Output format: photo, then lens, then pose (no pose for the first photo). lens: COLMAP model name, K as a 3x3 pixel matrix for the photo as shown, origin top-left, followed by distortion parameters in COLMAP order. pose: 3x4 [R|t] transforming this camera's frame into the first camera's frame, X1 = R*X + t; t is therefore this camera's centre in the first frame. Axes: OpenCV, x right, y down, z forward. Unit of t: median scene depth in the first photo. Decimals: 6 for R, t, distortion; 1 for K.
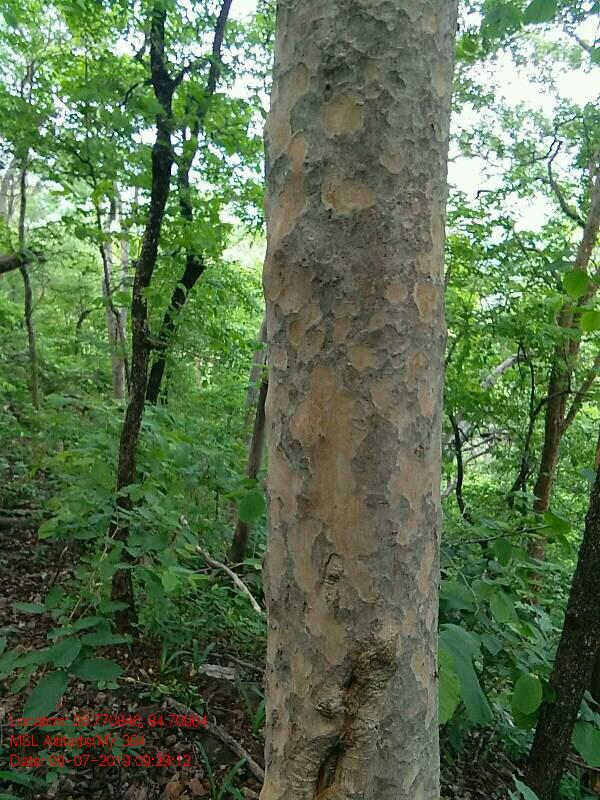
lens RADIAL K [[629.7, 0, 309.6], [0, 629.7, 386.8], [0, 0, 1]] dist [0.009583, -0.040120]
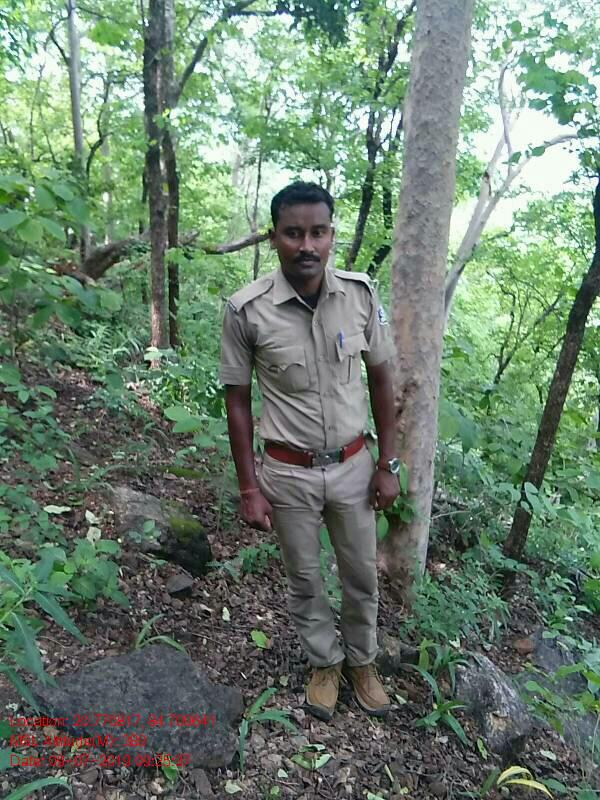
lens RADIAL K [[629.7, 0, 309.6], [0, 629.7, 386.8], [0, 0, 1]] dist [0.009583, -0.040120]
pose [[0.951129, 0.089262, -0.295611, 0.115504], [-0.070886, 0.994859, 0.072328, 0.046239], [0.300547, -0.047838, 0.952567, -0.483451]]
